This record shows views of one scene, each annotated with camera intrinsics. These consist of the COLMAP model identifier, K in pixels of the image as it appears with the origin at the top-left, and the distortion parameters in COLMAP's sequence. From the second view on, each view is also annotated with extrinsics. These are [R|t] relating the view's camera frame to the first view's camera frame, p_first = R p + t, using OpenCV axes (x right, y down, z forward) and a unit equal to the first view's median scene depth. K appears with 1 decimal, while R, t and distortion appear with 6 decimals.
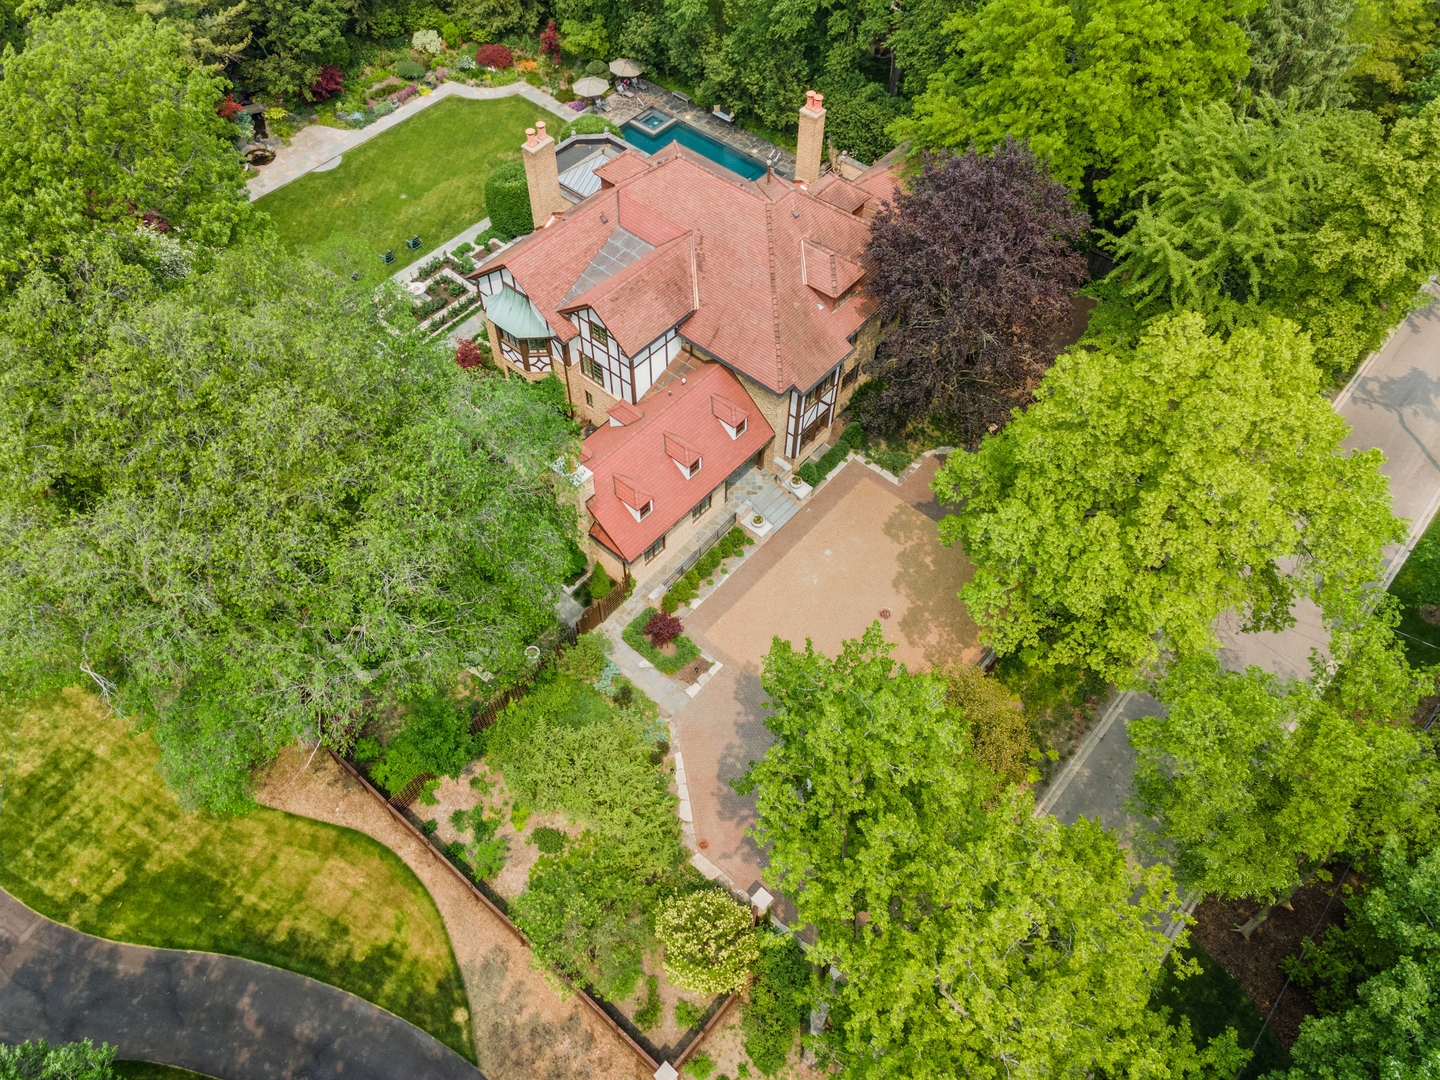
lens RADIAL K [[1054.2, 0, 703.6], [0, 1054.2, 537.0], [0, 0, 1]] dist [0.036646, 0.004774]
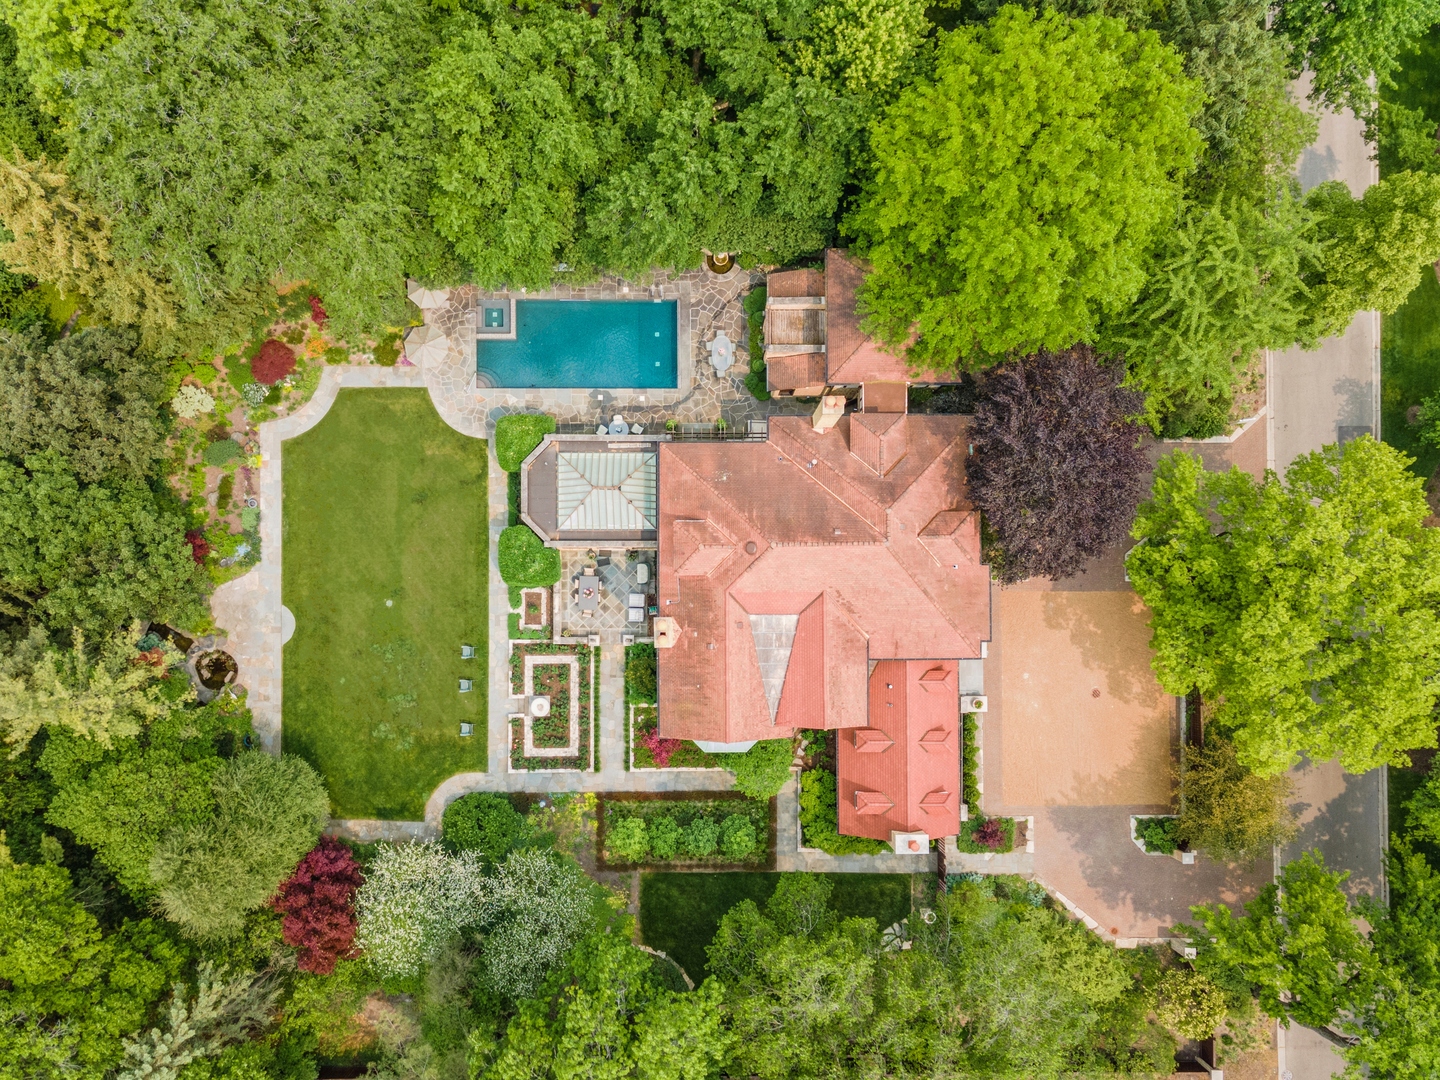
lens RADIAL K [[1044.7, 0, 710.6], [0, 1044.7, 543.5], [0, 0, 1]] dist [0.041595, 0.000031]
pose [[0.750355, -0.660569, 0.024813, -0.086324], [0.523125, 0.616341, 0.588612, -1.014985], [-0.404112, -0.428688, 0.808035, 0.239397]]
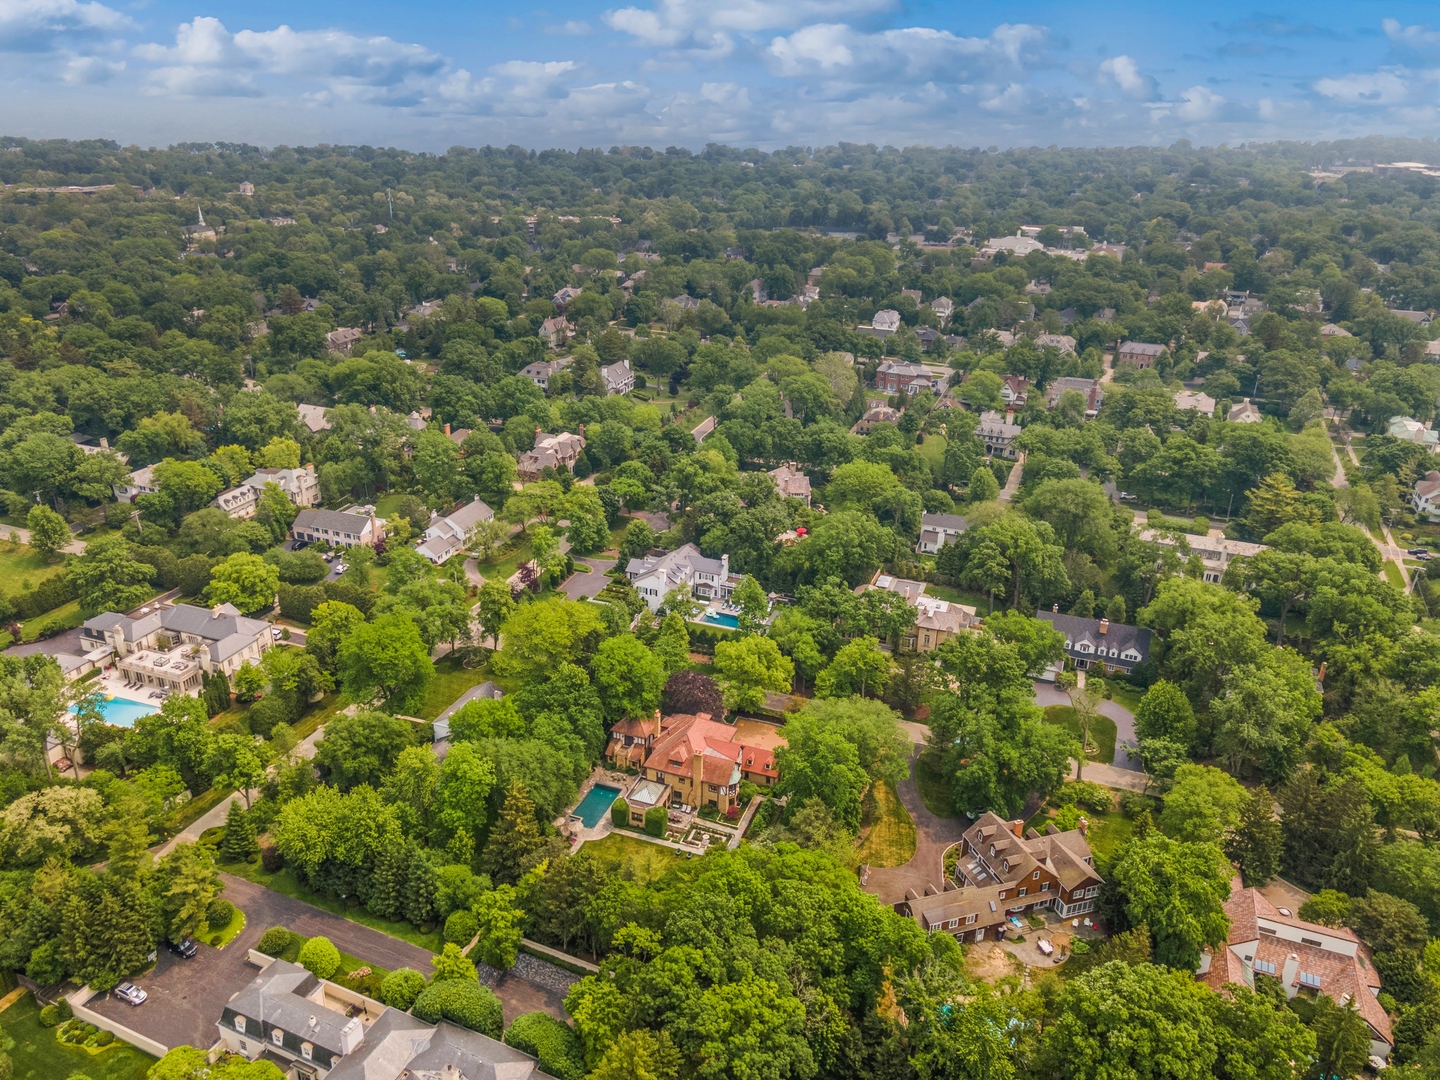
lens RADIAL K [[1054.2, 0, 703.6], [0, 1054.2, 537.0], [0, 0, 1]] dist [0.036646, 0.004774]
pose [[-0.347475, -0.380386, 0.857069, -2.949184], [0.741886, 0.447471, 0.499375, -2.483156], [-0.573469, 0.809368, 0.126718, -0.023848]]
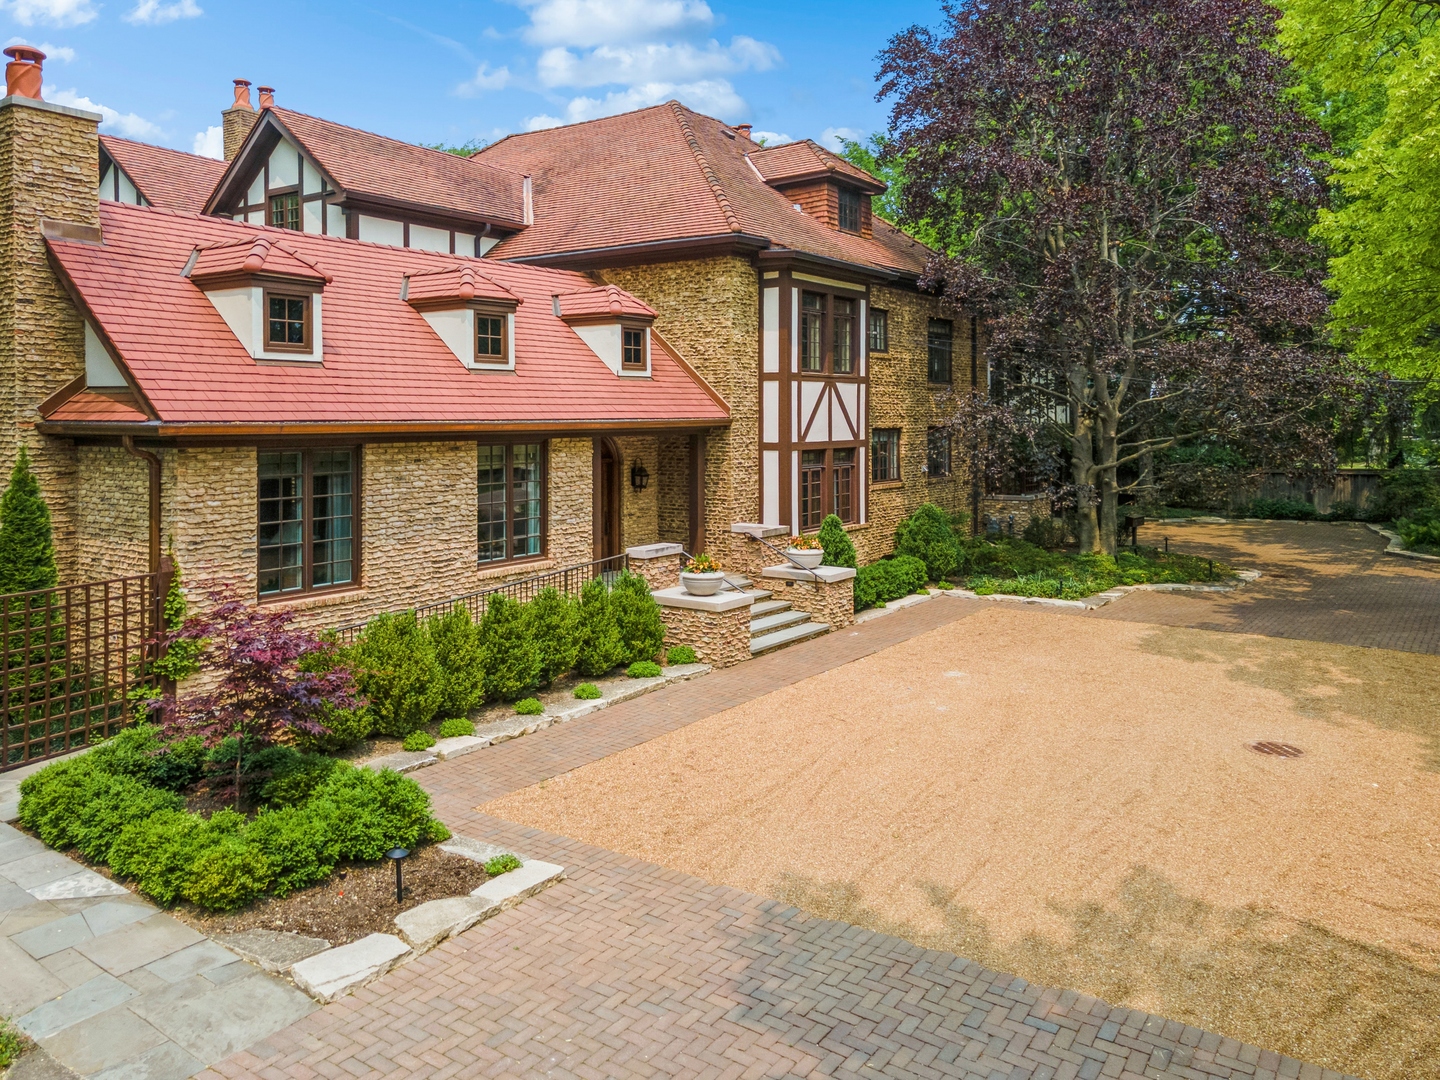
lens RADIAL K [[1086.2, 0, 704.8], [0, 1086.2, 424.0], [0, 0, 1]] dist [0.048296, 0.001334]
pose [[0.995406, -0.004552, 0.095635, 0.023273], [0.079420, 0.597125, -0.798207, 0.211627], [-0.053473, 0.802136, 0.594743, 0.795258]]
